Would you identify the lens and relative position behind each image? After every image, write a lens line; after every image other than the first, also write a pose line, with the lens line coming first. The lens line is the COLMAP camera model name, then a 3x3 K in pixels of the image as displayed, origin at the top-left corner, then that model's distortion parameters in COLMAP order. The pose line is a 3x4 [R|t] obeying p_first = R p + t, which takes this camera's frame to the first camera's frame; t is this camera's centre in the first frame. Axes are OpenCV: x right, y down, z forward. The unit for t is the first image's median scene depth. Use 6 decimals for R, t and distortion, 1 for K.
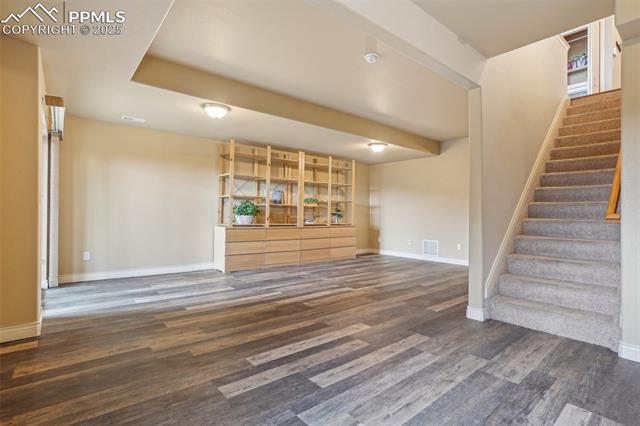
lens RADIAL K [[317.5, 0, 321.2], [0, 317.5, 214.5], [0, 0, 1]] dist [-0.032692, 0.002483]
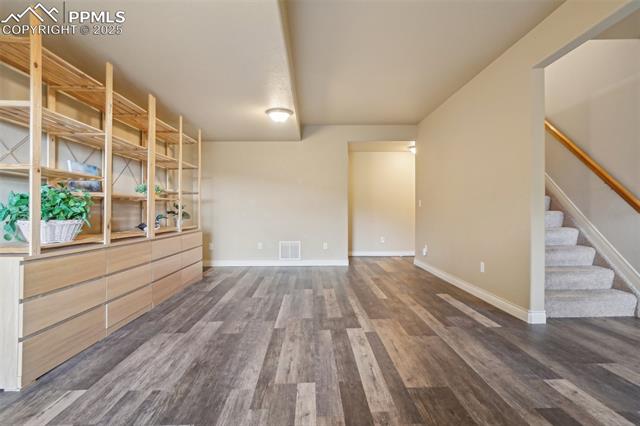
lens RADIAL K [[328.8, 0, 315.1], [0, 328.8, 212.3], [0, 0, 1]] dist [-0.041096, 0.016069]
pose [[0.632233, -0.022008, 0.774465, -0.458222], [0.017959, 0.999744, 0.013749, -0.008868], [-0.774570, 0.005216, 0.632467, 0.655114]]
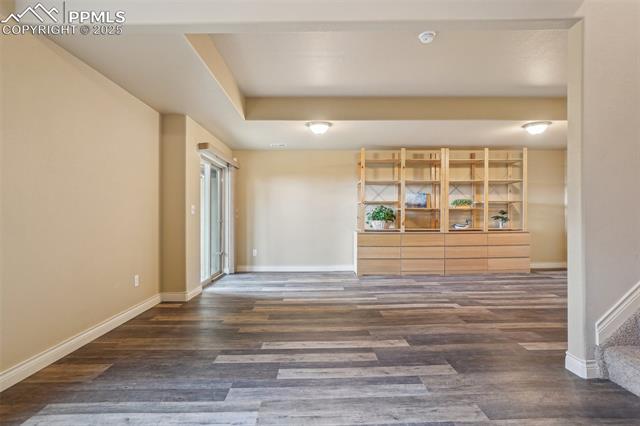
lens RADIAL K [[328.8, 0, 322.5], [0, 328.8, 223.4], [0, 0, 1]] dist [-0.041096, 0.016069]
pose [[0.777159, -0.008237, -0.629250, 0.365805], [0.017562, 0.999809, 0.008602, 0.000039], [0.629059, -0.017736, 0.777155, 0.095250]]
